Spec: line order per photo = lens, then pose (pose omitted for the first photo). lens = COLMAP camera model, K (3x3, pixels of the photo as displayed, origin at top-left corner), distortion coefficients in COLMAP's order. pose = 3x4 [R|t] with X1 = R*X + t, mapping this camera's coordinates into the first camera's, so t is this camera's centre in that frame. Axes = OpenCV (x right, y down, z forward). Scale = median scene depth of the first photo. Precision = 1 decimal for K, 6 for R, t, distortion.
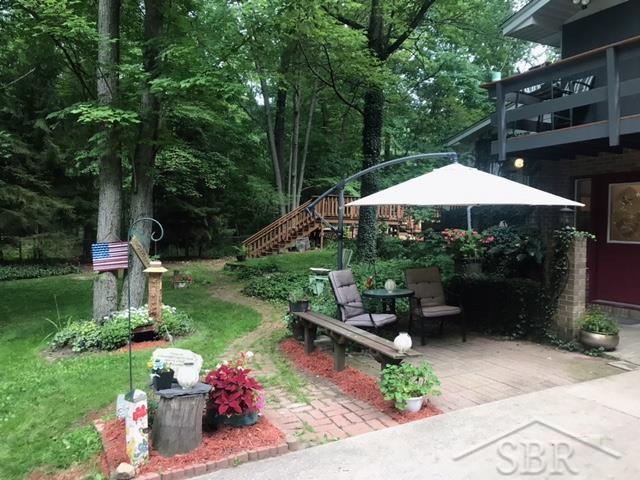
lens RADIAL K [[523.5, 0, 319.7], [0, 523.5, 239.3], [0, 0, 1]] dist [-0.011153, -0.003063]
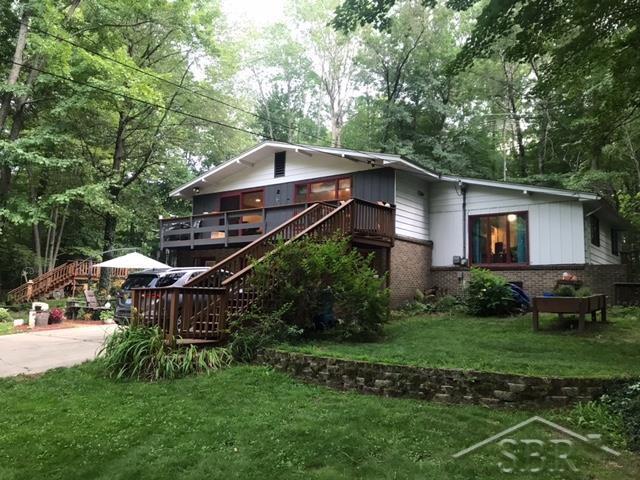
lens RADIAL K [[523.5, 0, 319.4], [0, 523.5, 238.6], [0, 0, 1]] dist [-0.011153, -0.003063]
pose [[0.896242, 0.067661, 0.438374, -0.029128], [-0.007105, 0.990361, -0.138330, 0.050055], [-0.443508, 0.120862, 0.888084, -0.575319]]
